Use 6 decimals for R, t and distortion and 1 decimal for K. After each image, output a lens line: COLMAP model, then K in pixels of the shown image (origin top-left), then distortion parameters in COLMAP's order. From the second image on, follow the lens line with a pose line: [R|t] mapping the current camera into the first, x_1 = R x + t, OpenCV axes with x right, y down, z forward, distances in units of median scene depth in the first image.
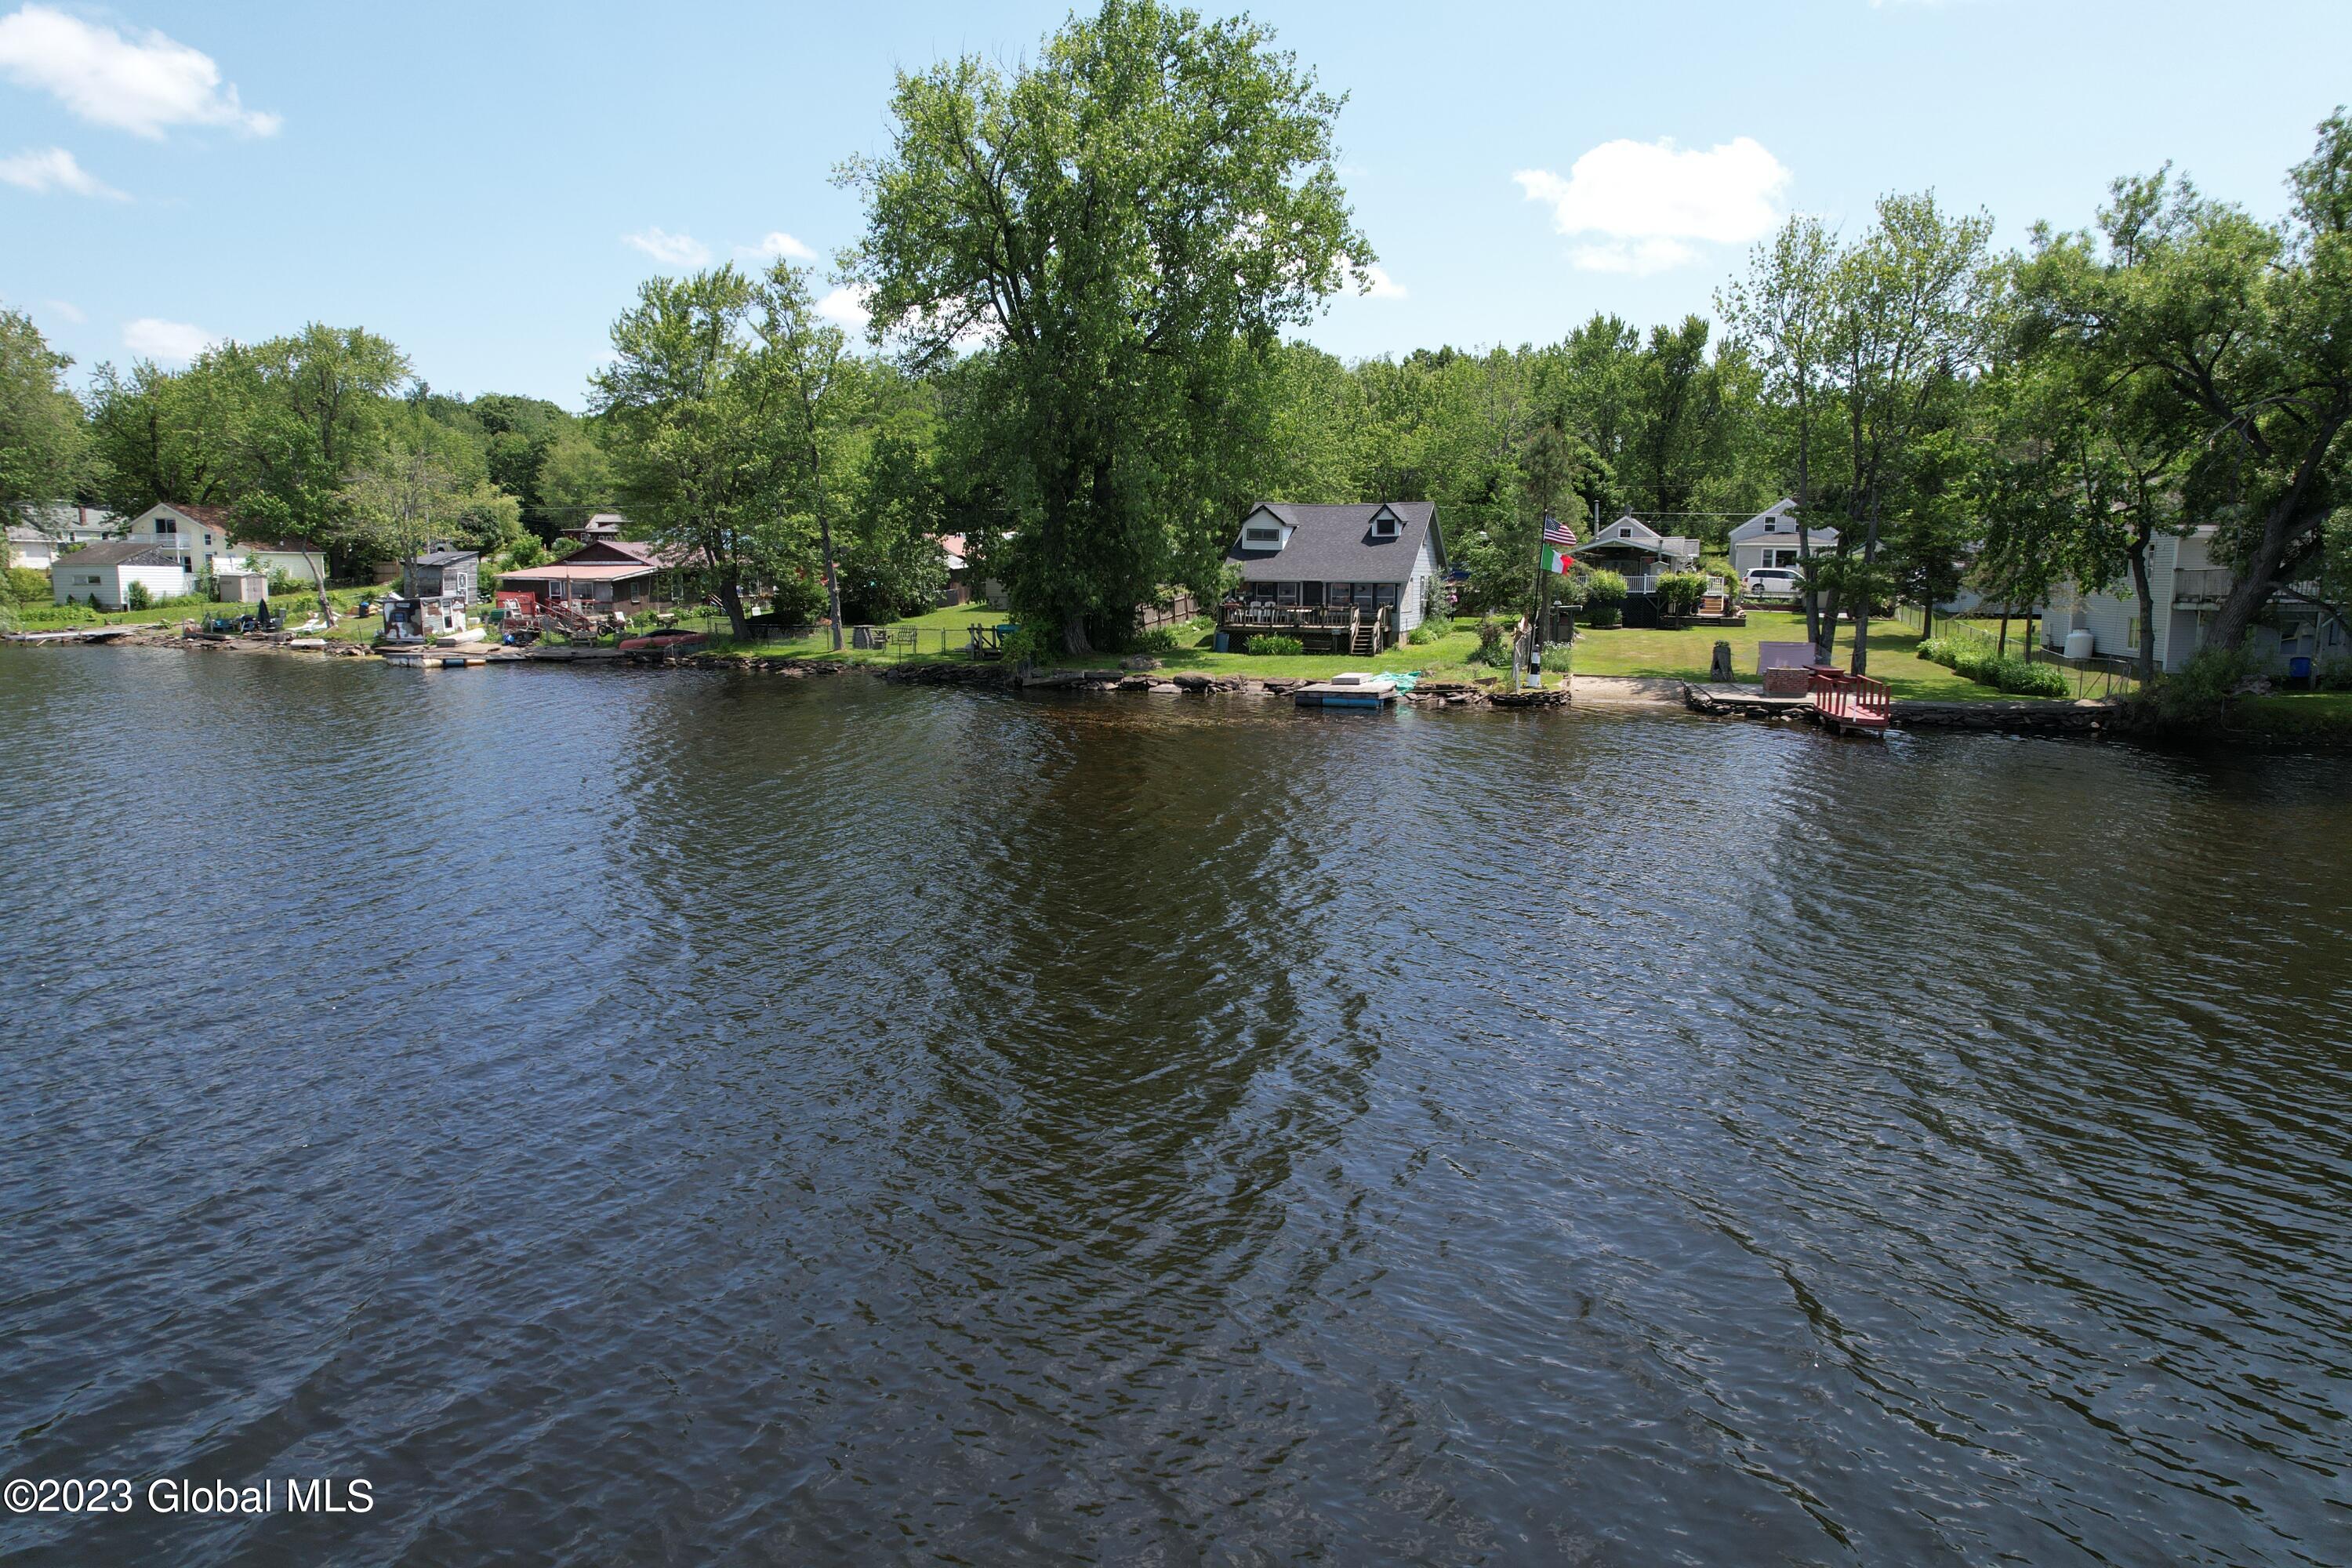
lens RADIAL K [[1491.5, 0, 1173.7], [0, 1491.5, 778.1], [0, 0, 1]] dist [-0.000720, -0.000405]
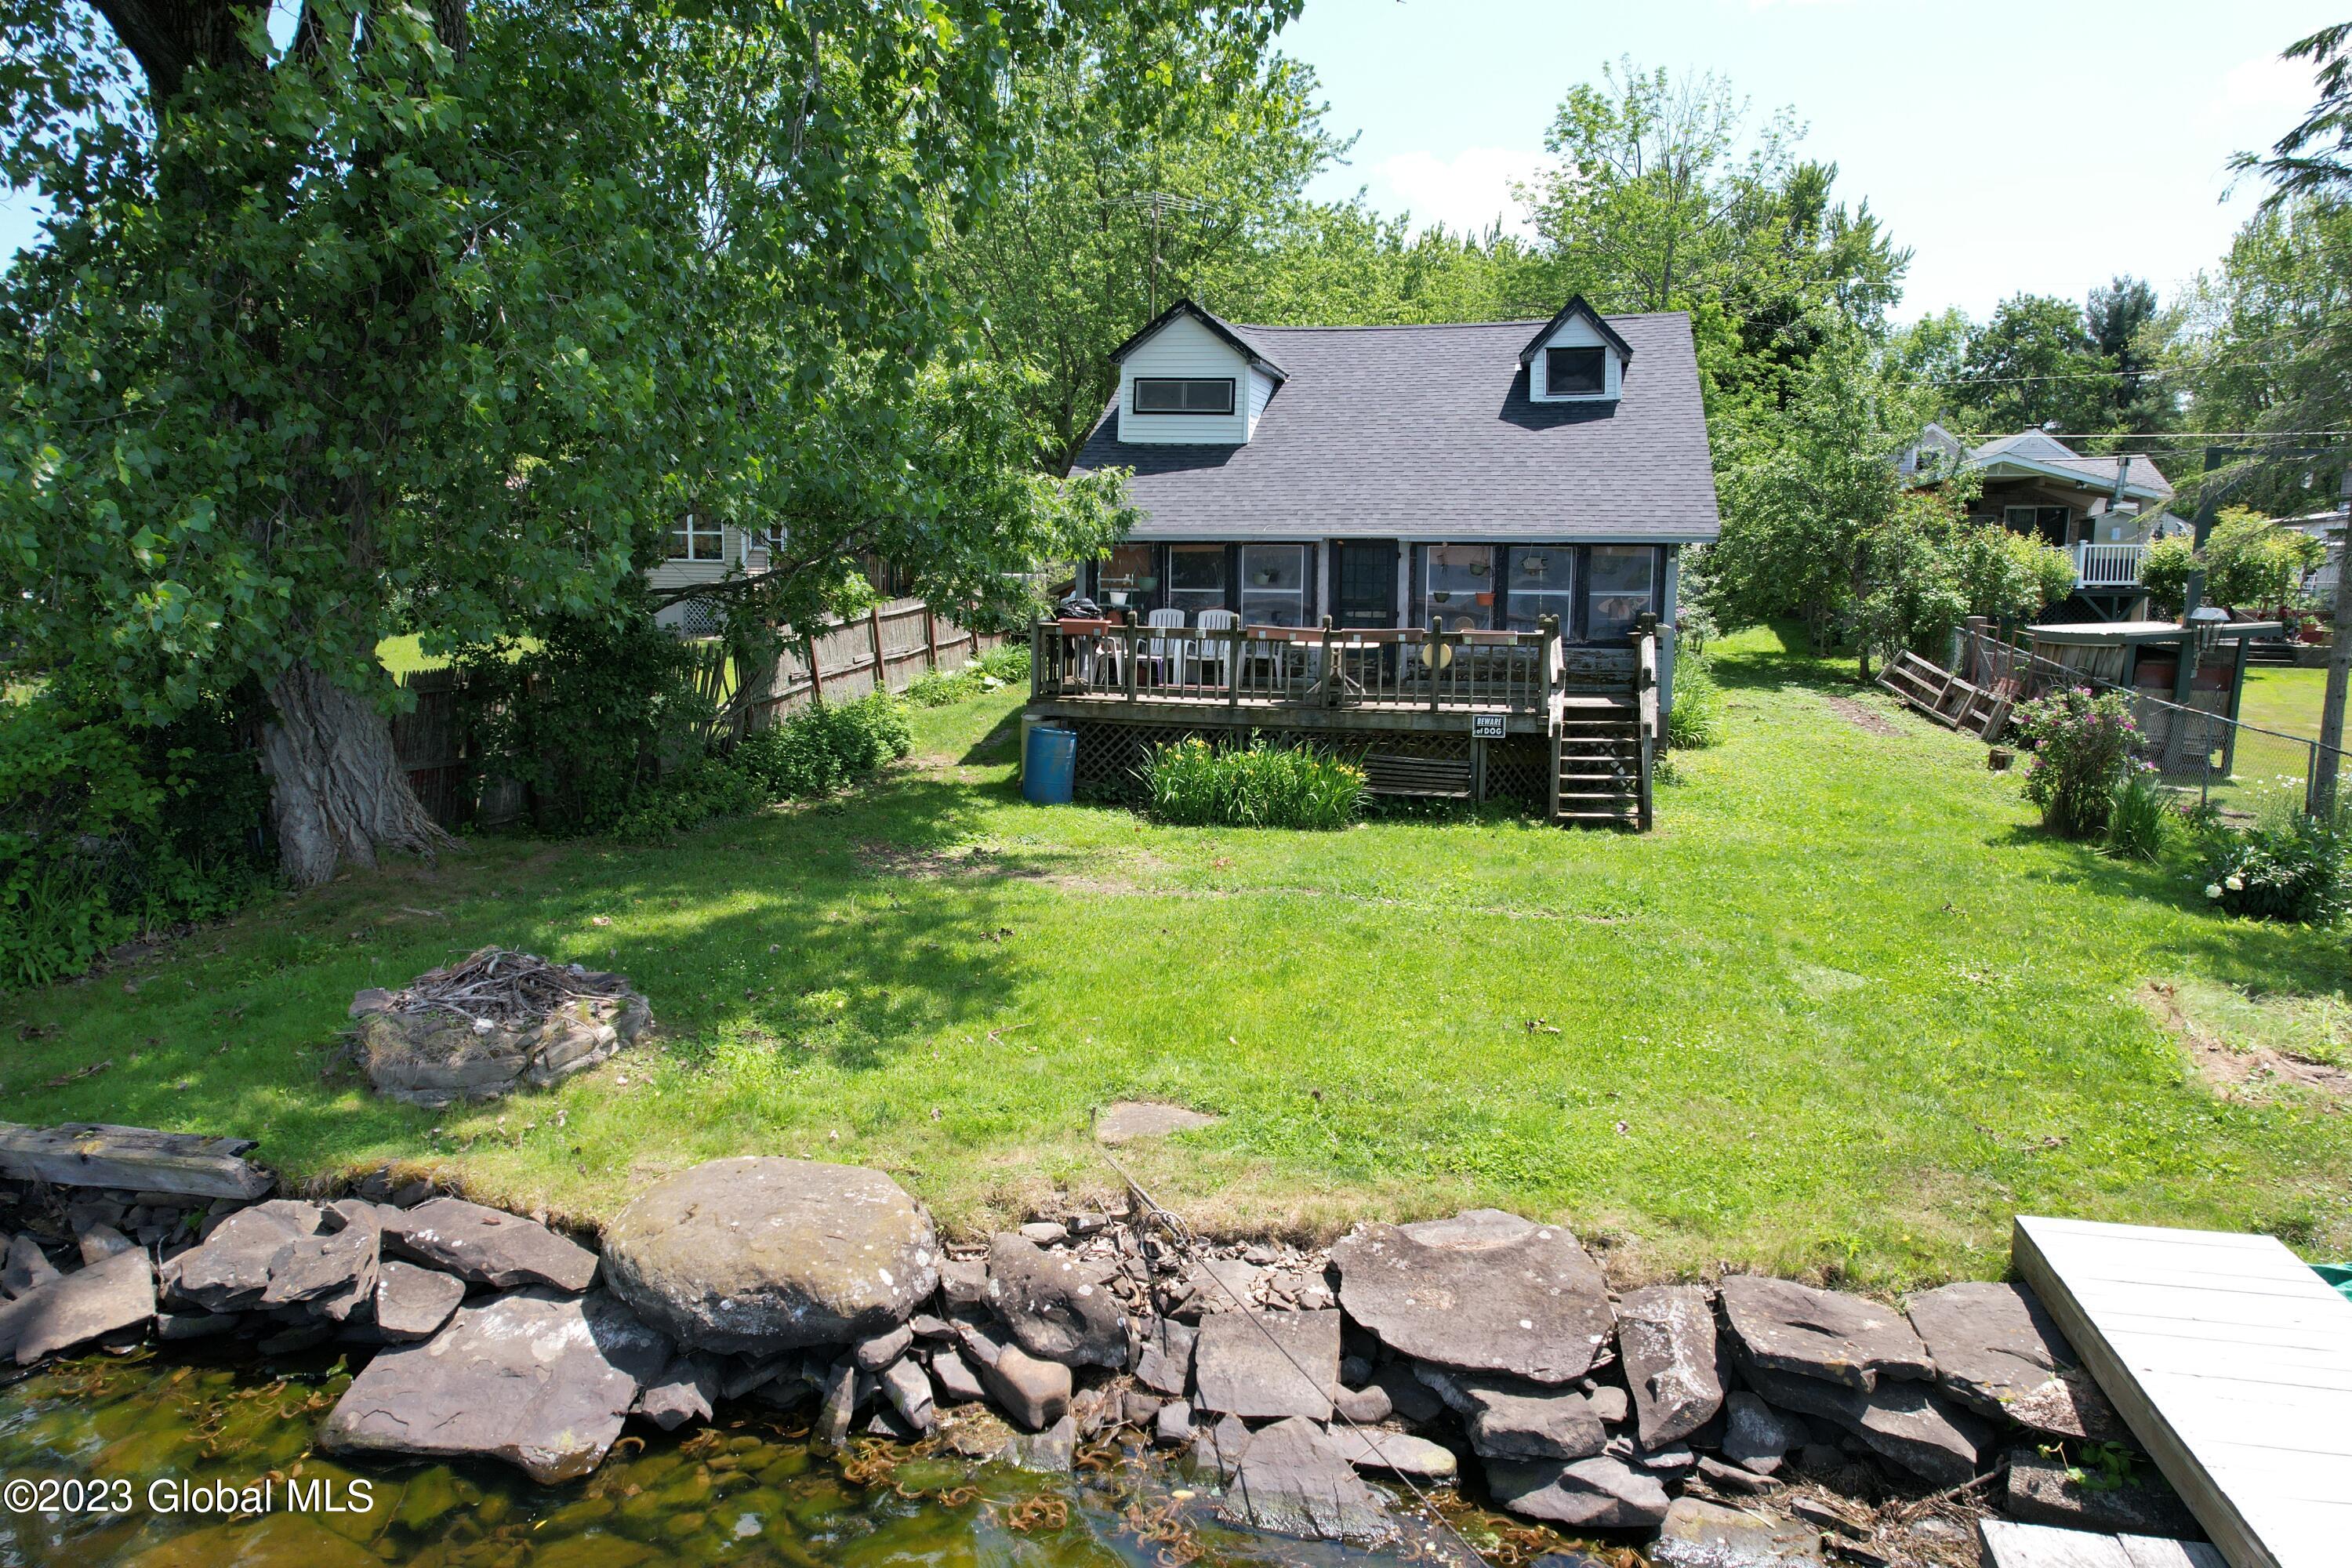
lens RADIAL K [[1491.5, 0, 1172.6], [0, 1491.5, 788.8], [0, 0, 1]] dist [-0.000720, -0.000405]
pose [[0.996317, -0.010782, 0.085064, 0.030588], [0.010008, 0.999905, 0.009519, -0.085793], [-0.085159, -0.008633, 0.996330, 0.707675]]
